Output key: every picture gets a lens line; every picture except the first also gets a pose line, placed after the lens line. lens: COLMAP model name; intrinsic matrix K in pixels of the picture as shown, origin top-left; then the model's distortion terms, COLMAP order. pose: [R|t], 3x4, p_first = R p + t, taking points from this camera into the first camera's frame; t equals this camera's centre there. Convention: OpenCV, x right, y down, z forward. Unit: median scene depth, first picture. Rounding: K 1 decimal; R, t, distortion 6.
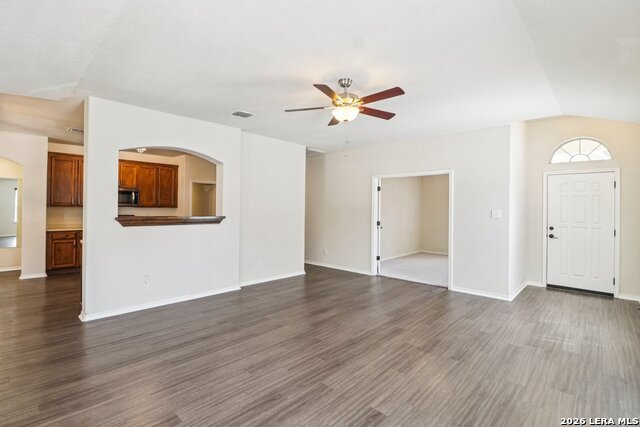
lens RADIAL K [[308.4, 0, 312.7], [0, 308.4, 209.1], [0, 0, 1]] dist [-0.001526, -0.018217]
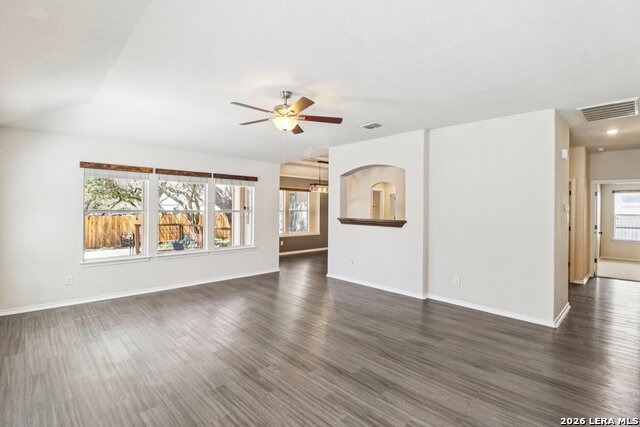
lens RADIAL K [[308.4, 0, 312.7], [0, 308.4, 209.1], [0, 0, 1]] dist [-0.001526, -0.018217]
pose [[-0.063436, -0.012261, -0.997911, 0.925442], [-0.011287, 0.999869, -0.011567, -0.000365], [0.997922, 0.010530, -0.063567, 0.924683]]
